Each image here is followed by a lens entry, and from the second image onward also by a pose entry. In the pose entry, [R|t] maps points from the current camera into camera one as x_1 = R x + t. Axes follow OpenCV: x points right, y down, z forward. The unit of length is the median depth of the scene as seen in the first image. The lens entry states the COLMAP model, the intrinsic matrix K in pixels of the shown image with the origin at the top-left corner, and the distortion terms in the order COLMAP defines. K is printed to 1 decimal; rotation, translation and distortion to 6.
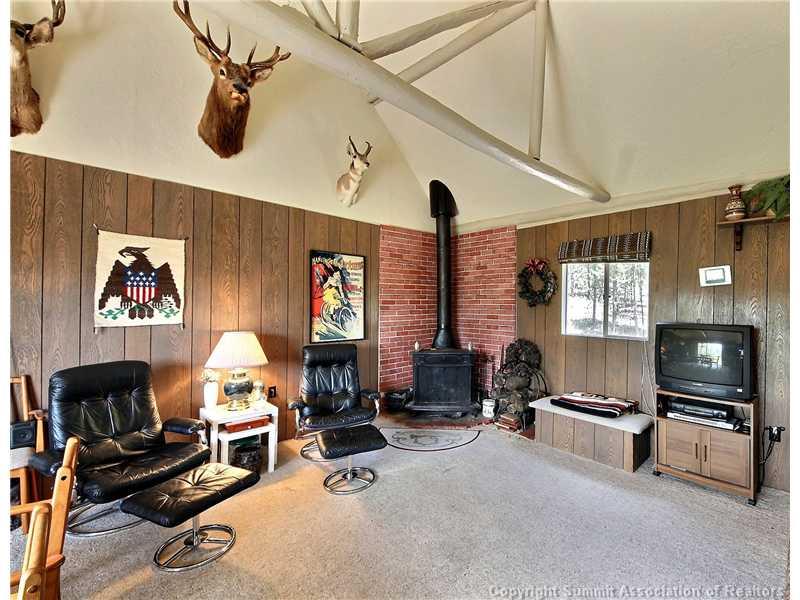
lens RADIAL K [[329.8, 0, 445.6], [0, 329.8, 305.8], [0, 0, 1]] dist [-0.012313, -0.005014]
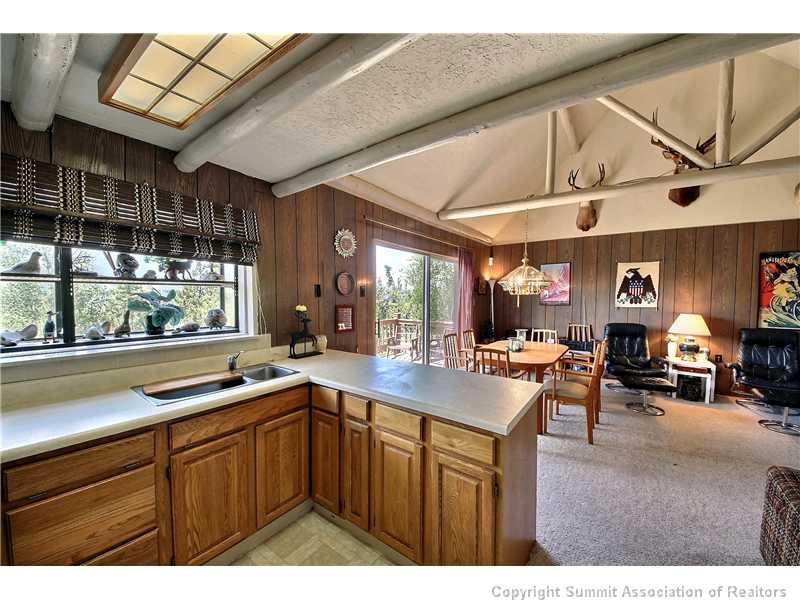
lens RADIAL K [[329.8, 0, 380.0], [0, 329.8, 304.9], [0, 0, 1]] dist [-0.012313, -0.005014]
pose [[0.093002, 0.024087, -0.995375, 0.849729], [-0.007000, 0.999698, 0.023537, 0.009332], [0.995641, 0.004779, 0.093142, -0.698267]]
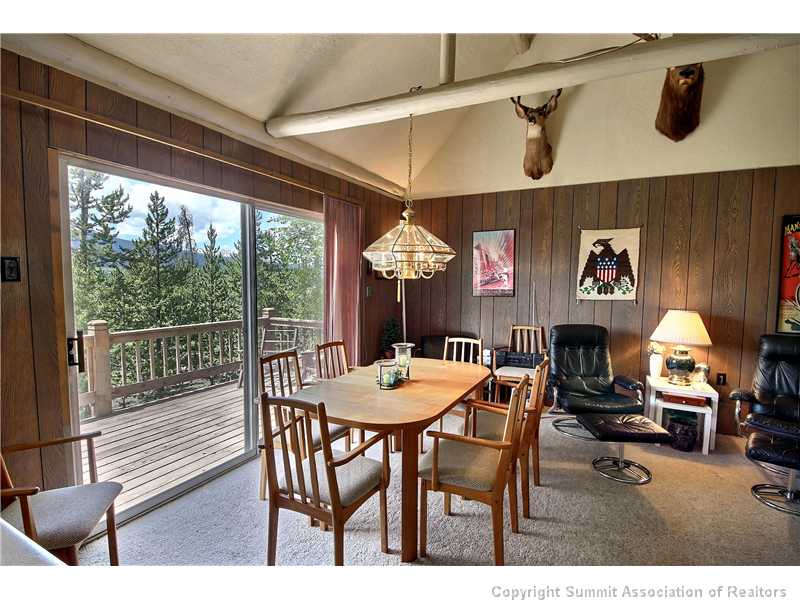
lens RADIAL K [[430.2, 0, 400.2], [0, 430.2, 303.1], [0, 0, 1]] dist [0.016823, -0.006661]
pose [[0.277545, 0.046806, -0.959572, 0.440861], [-0.011914, 0.998903, 0.045279, 0.005653], [0.960639, -0.001135, 0.277798, -0.236027]]
